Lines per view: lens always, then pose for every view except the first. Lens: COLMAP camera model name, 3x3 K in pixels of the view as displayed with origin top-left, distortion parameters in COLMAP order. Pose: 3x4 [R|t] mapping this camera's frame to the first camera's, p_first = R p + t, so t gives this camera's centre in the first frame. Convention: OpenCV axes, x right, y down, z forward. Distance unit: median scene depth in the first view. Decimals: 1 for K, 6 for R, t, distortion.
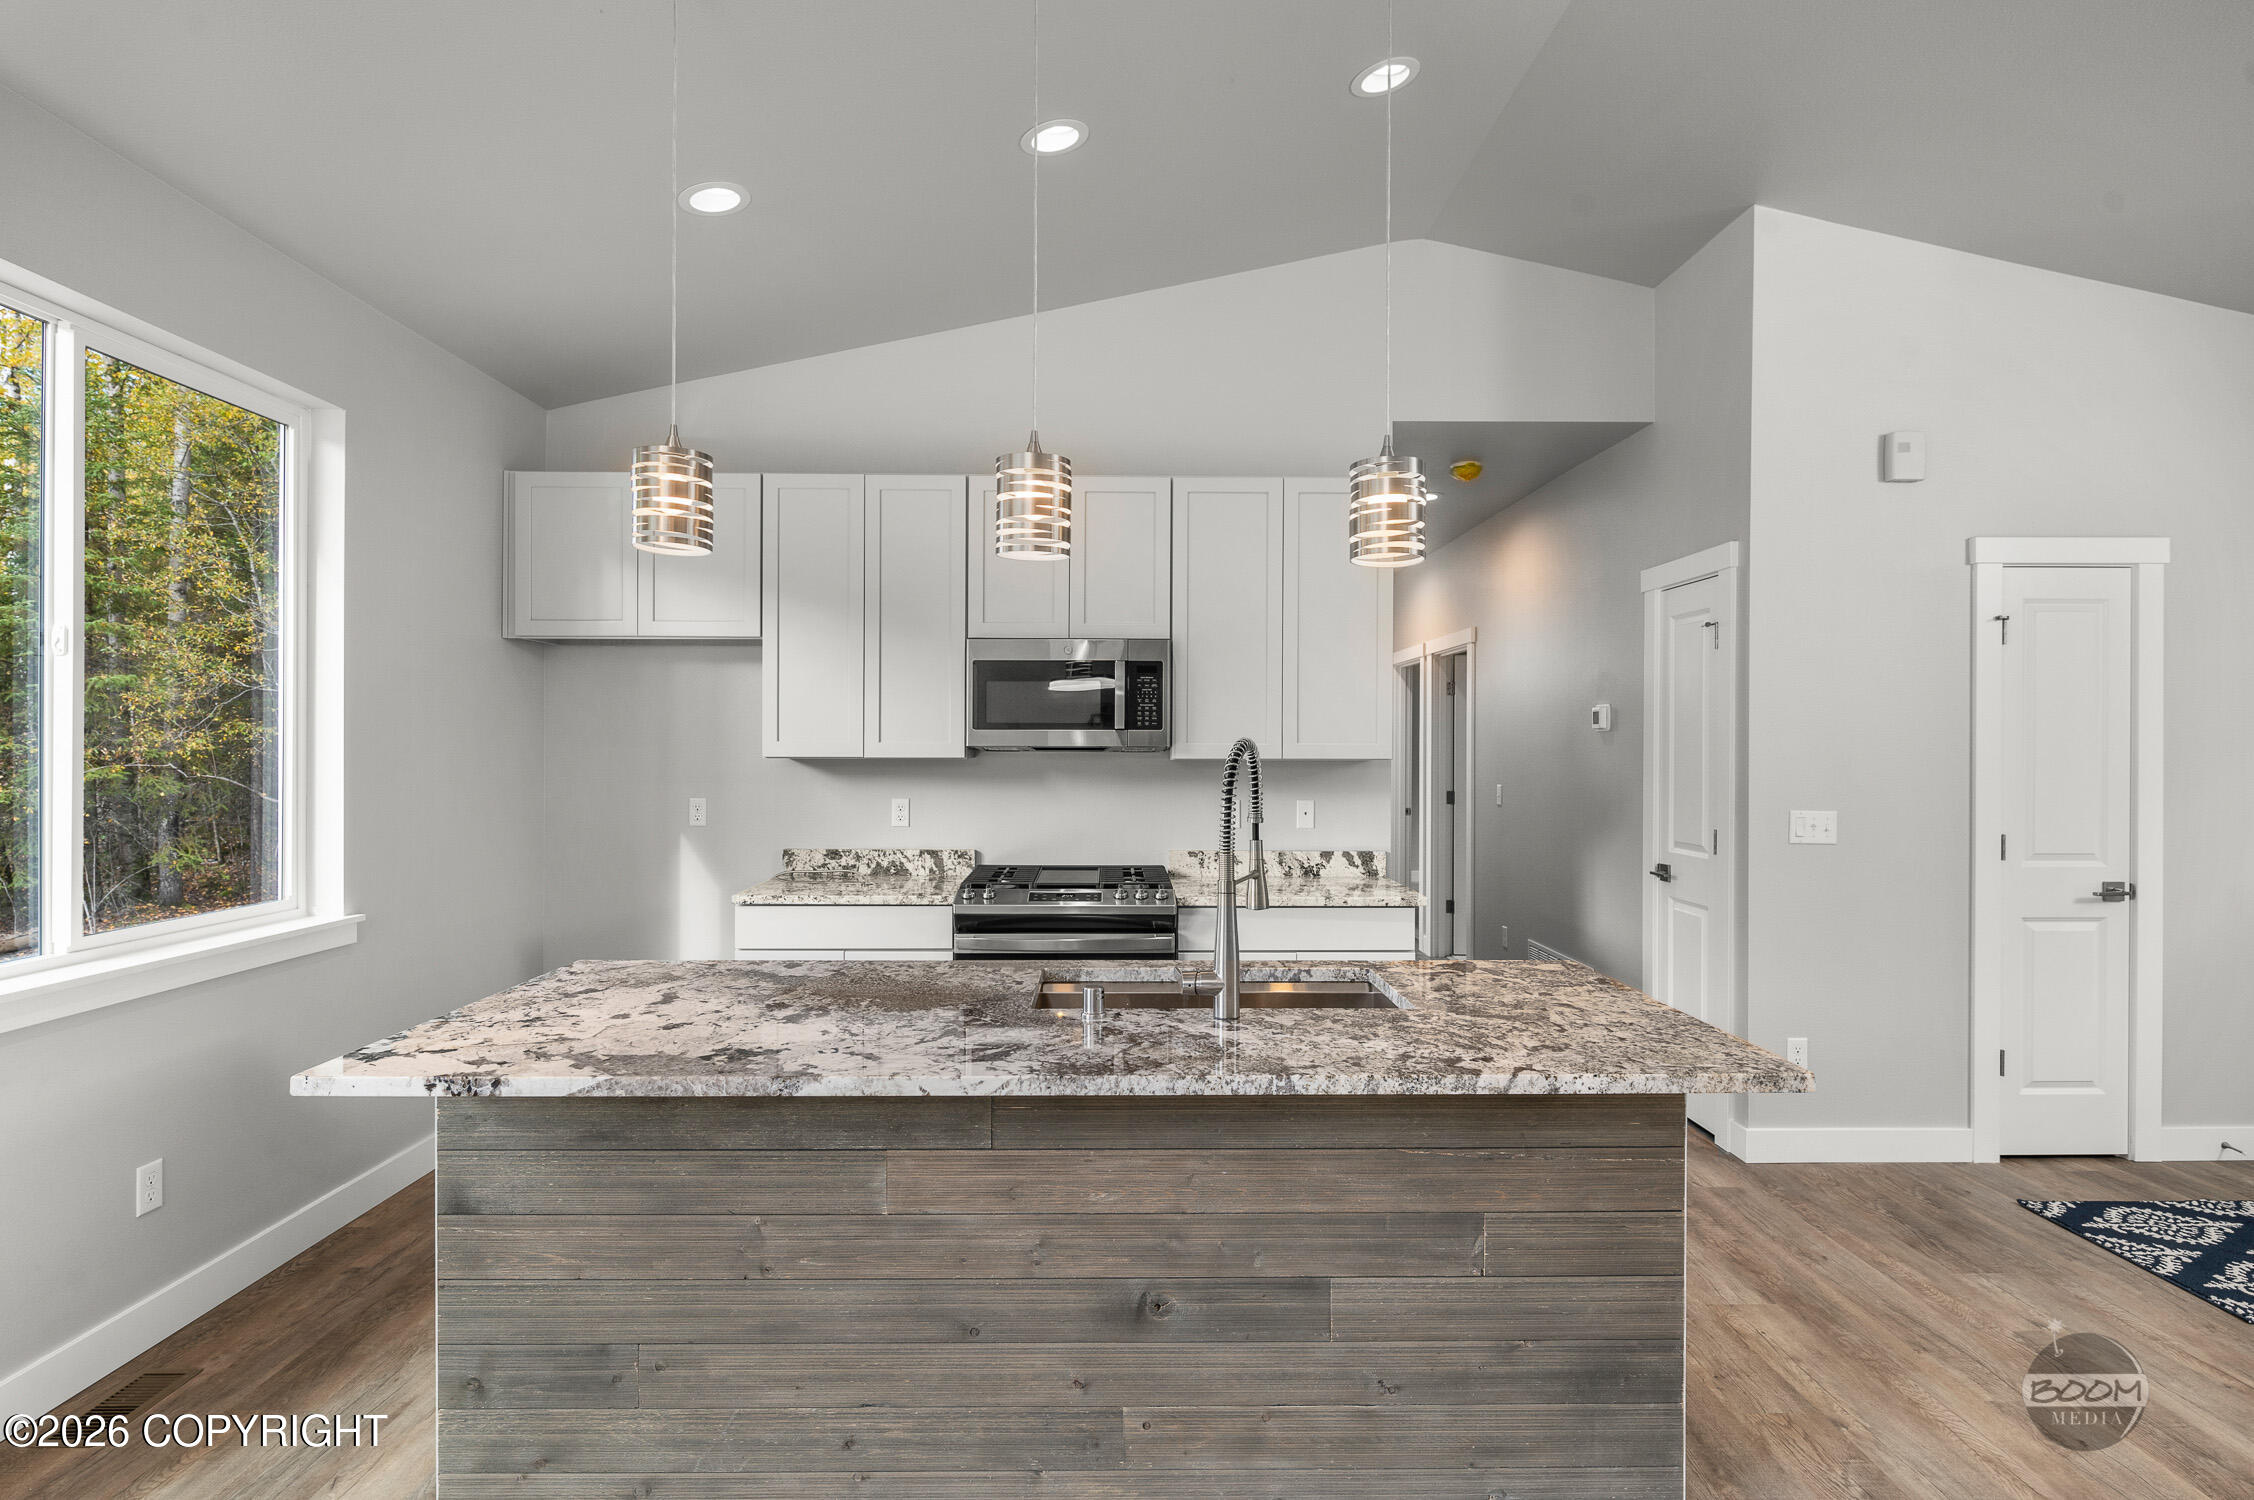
lens RADIAL K [[1137.5, 0, 1129.8], [0, 1137.5, 751.8], [0, 0, 1]] dist [-0.000614, -0.000348]
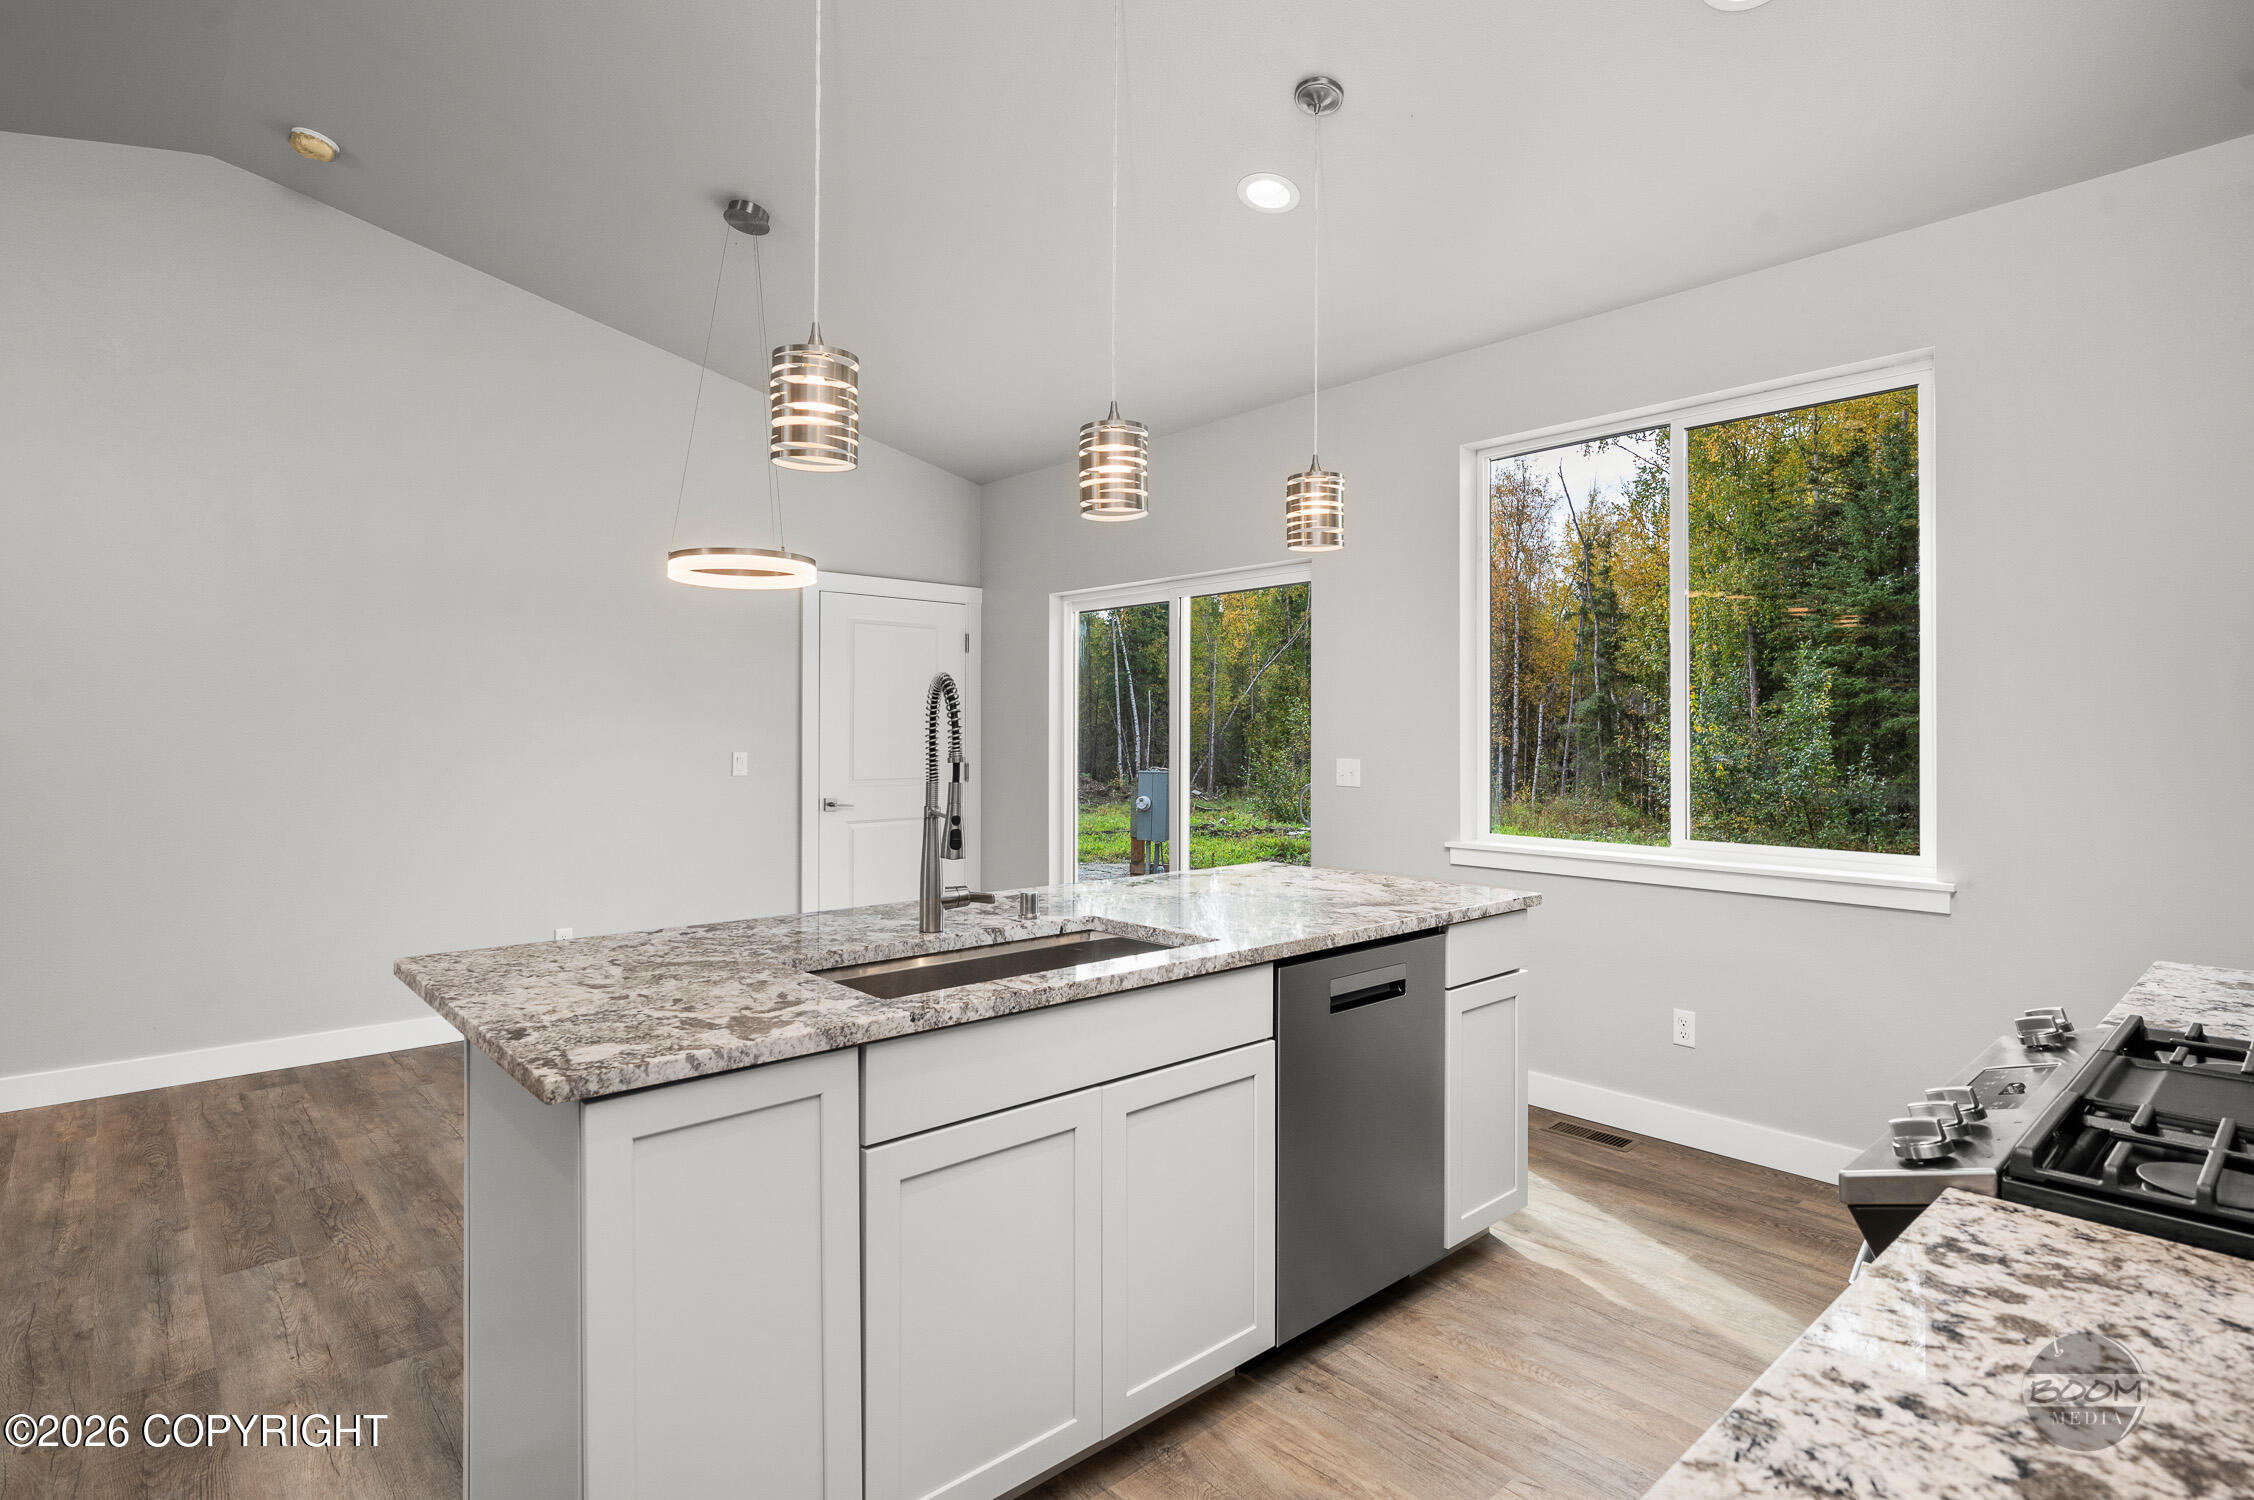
lens RADIAL K [[1137.5, 0, 1125.1], [0, 1137.5, 731.7], [0, 0, 1]] dist [-0.000614, -0.000348]
pose [[-0.754163, -0.006230, -0.656658, 0.406253], [-0.007085, 0.999974, -0.001349, 0.025546], [0.656649, 0.003635, -0.754187, 1.191400]]
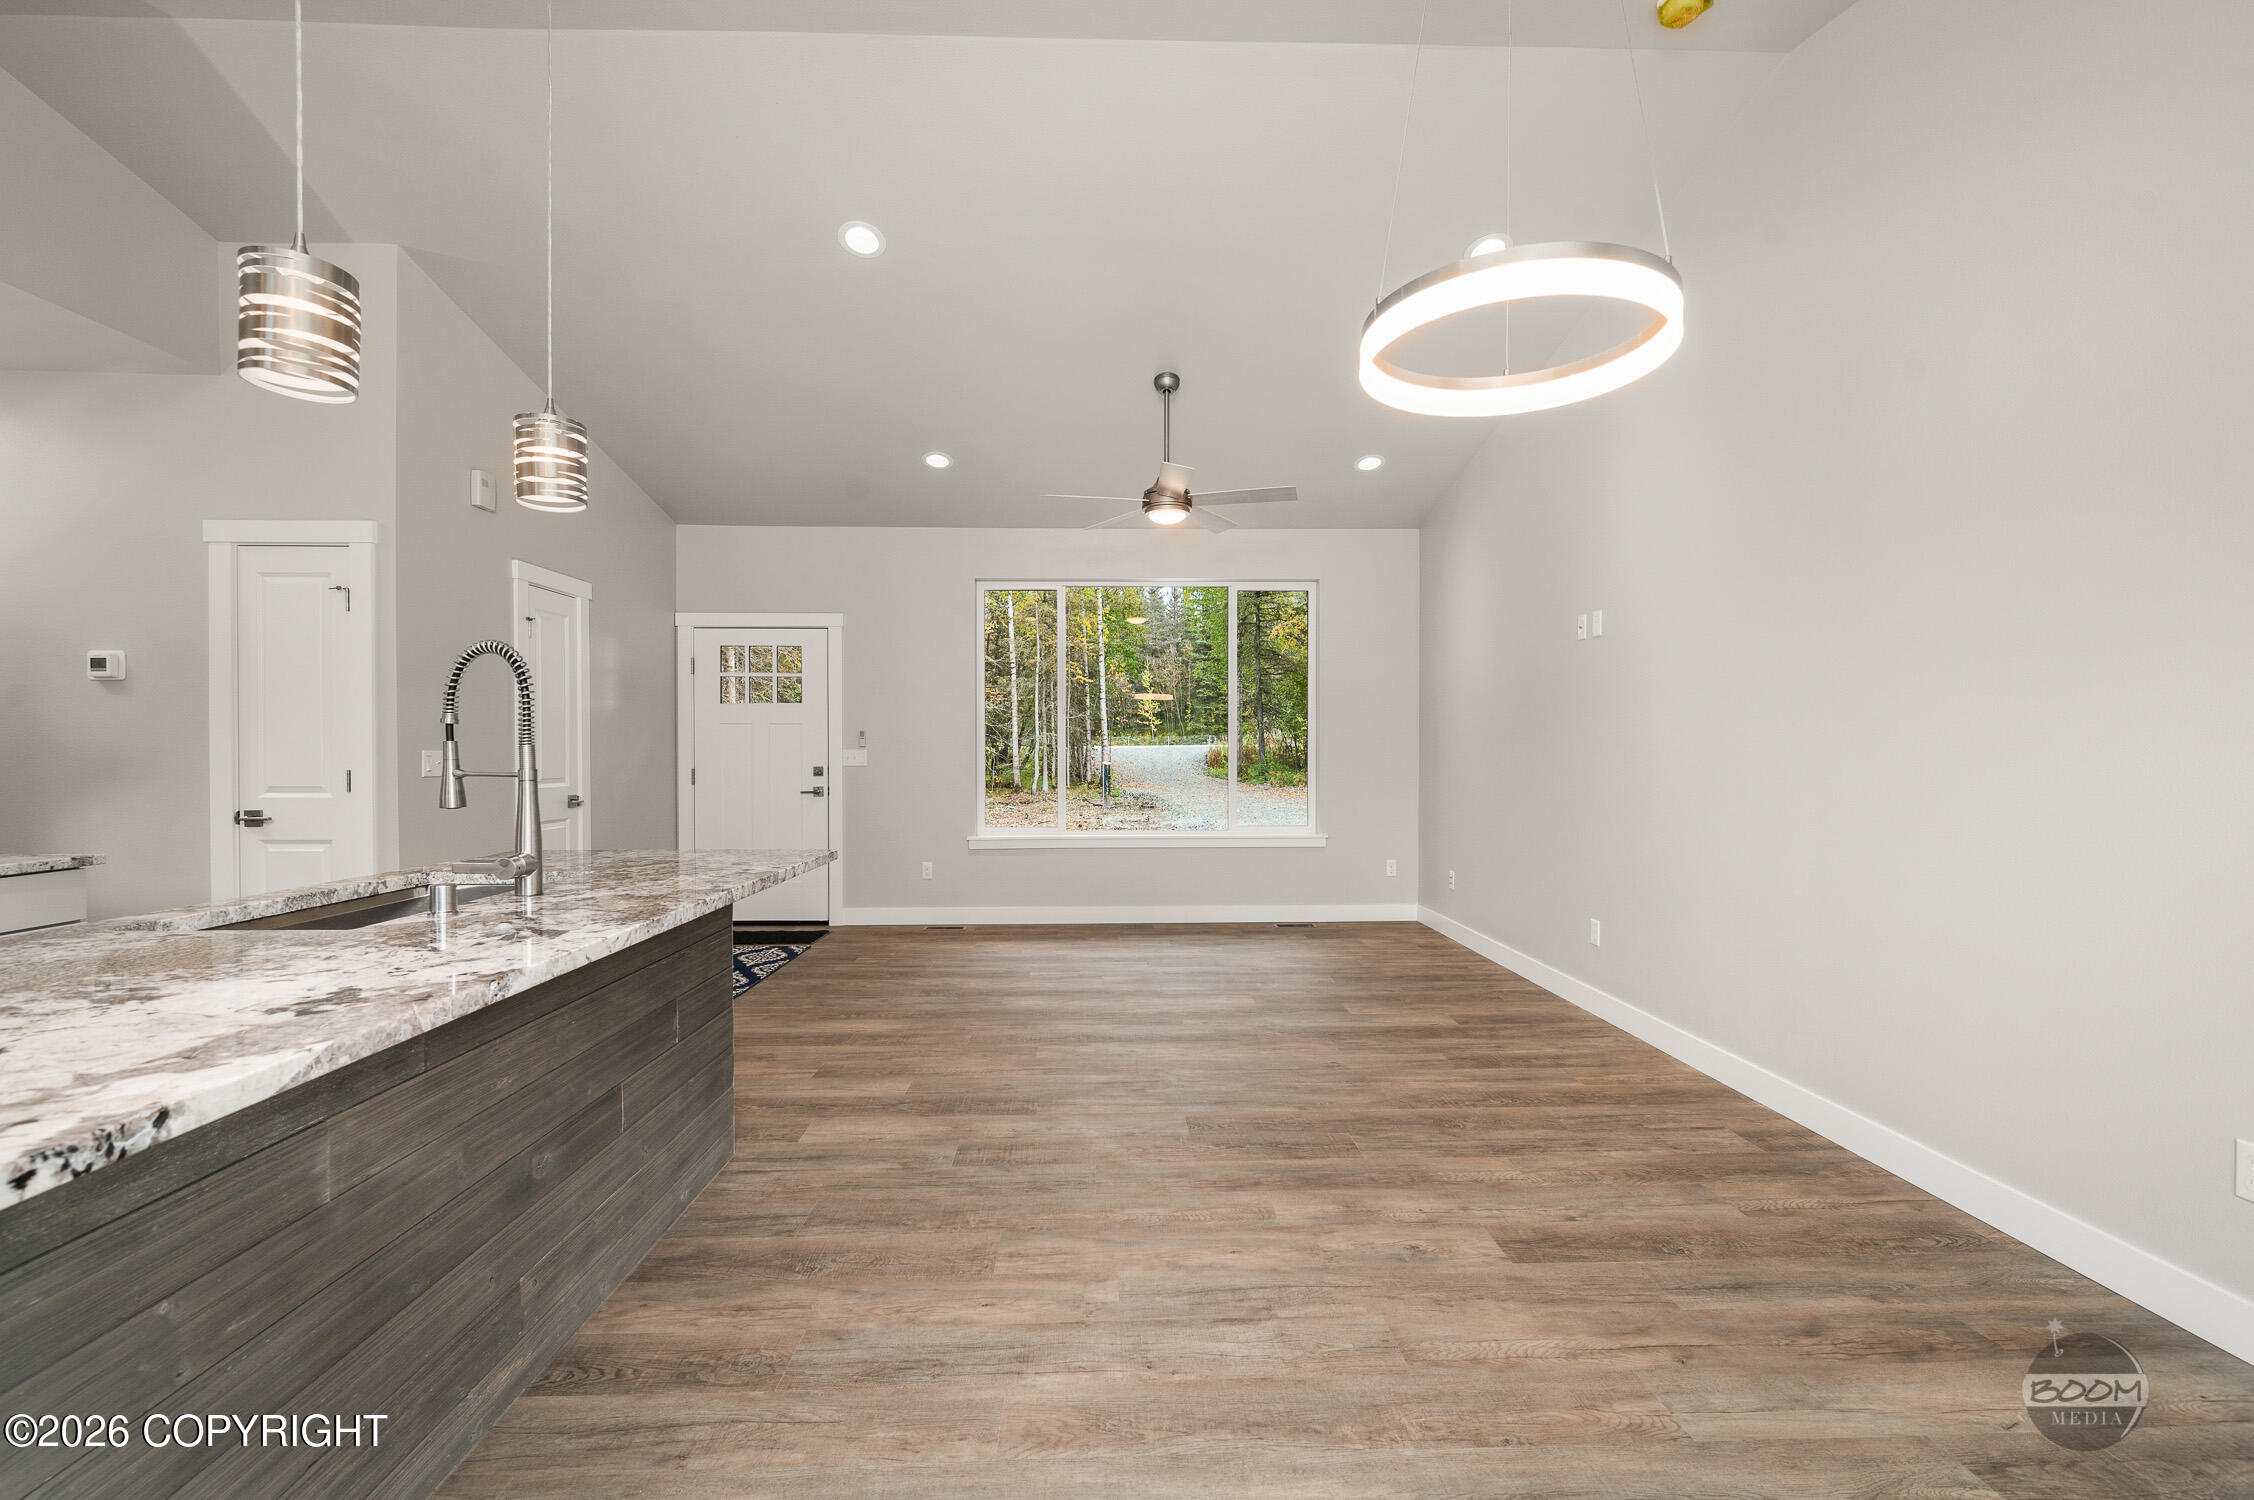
lens RADIAL K [[933.6, 0, 1124.3], [0, 933.6, 764.5], [0, 0, 1]] dist [-0.001219, -0.000424]
pose [[-0.013454, -0.016587, 0.999772, -0.497515], [0.004481, 0.999851, 0.016648, 0.058752], [-0.999899, 0.004704, -0.013378, 0.271908]]
